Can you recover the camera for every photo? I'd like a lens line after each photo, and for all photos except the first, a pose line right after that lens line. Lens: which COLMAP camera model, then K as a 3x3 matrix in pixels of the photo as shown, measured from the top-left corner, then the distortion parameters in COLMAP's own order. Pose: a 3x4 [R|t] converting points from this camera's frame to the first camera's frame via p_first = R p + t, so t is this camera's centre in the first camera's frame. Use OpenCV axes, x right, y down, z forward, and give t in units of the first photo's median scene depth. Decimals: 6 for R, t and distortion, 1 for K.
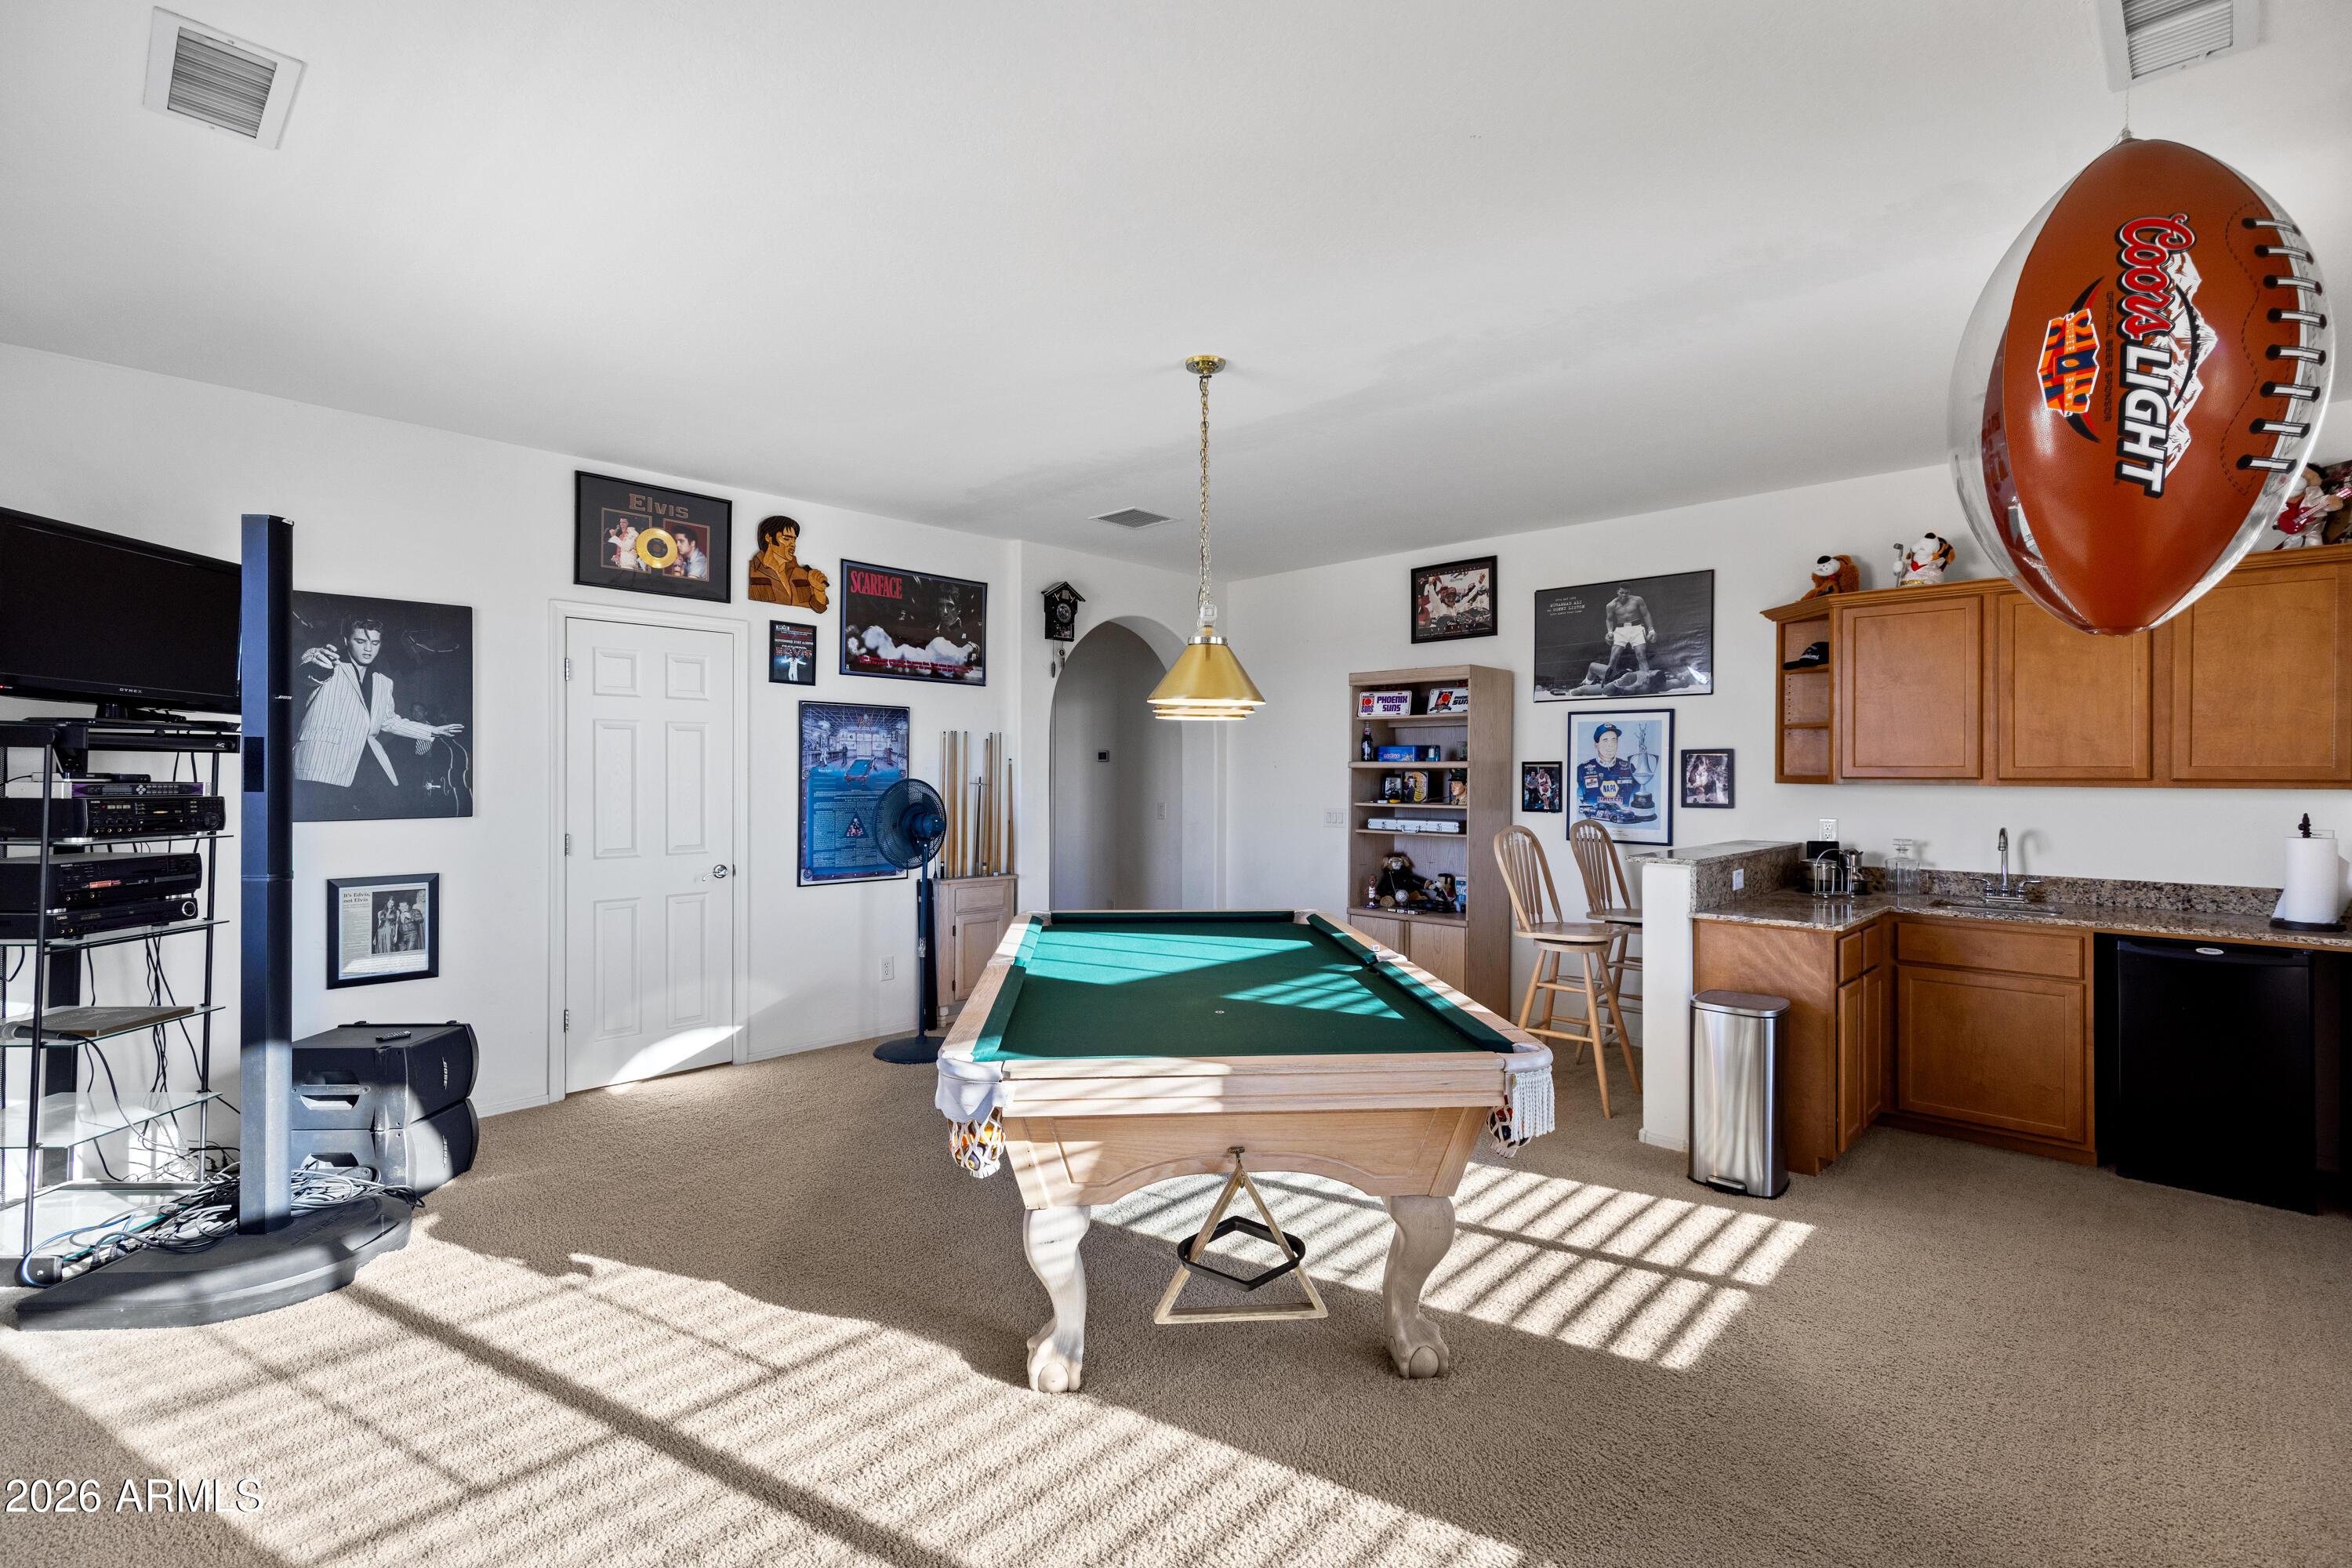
lens RADIAL K [[1069.7, 0, 1167.1], [0, 1069.7, 775.4], [0, 0, 1]] dist [0.003484, -0.000109]
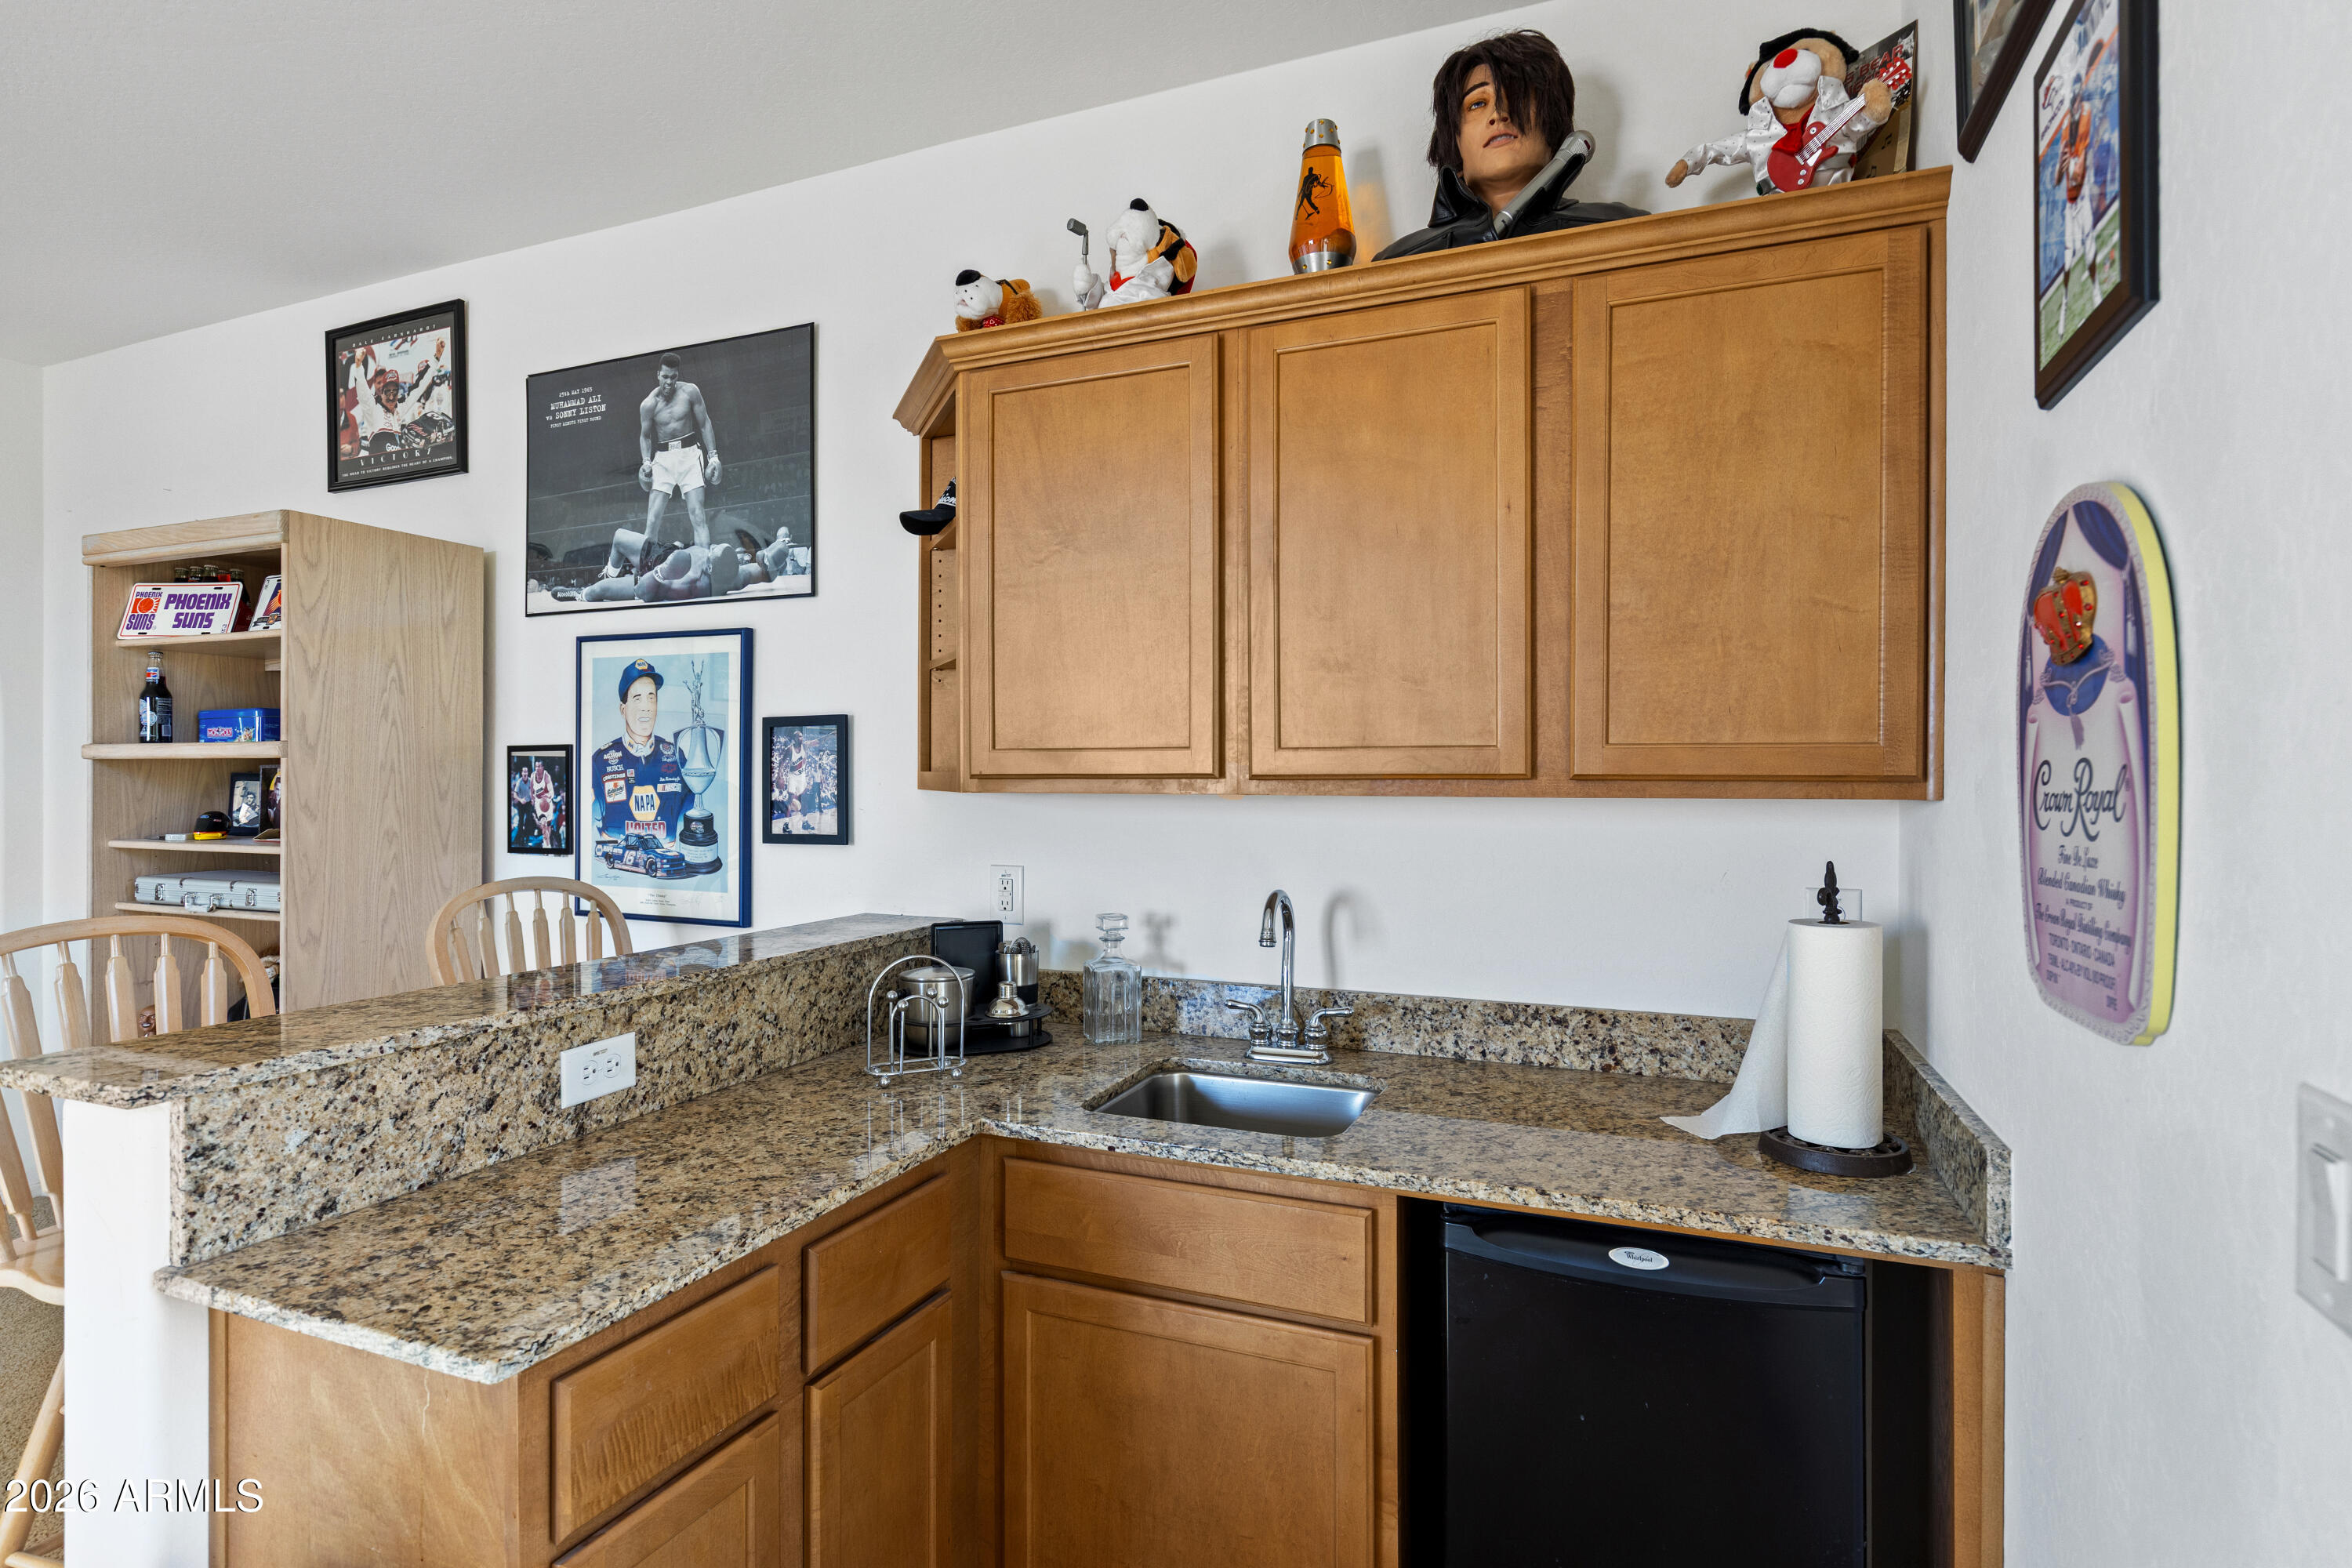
lens RADIAL K [[1195.9, 0, 1177.2], [0, 1195.9, 783.4], [0, 0, 1]] dist [0.001645, -0.000334]
pose [[0.929362, -0.005726, 0.369125, 0.445000], [0.004171, 0.999979, 0.005008, 0.002499], [-0.369146, -0.003115, 0.929366, 0.447697]]
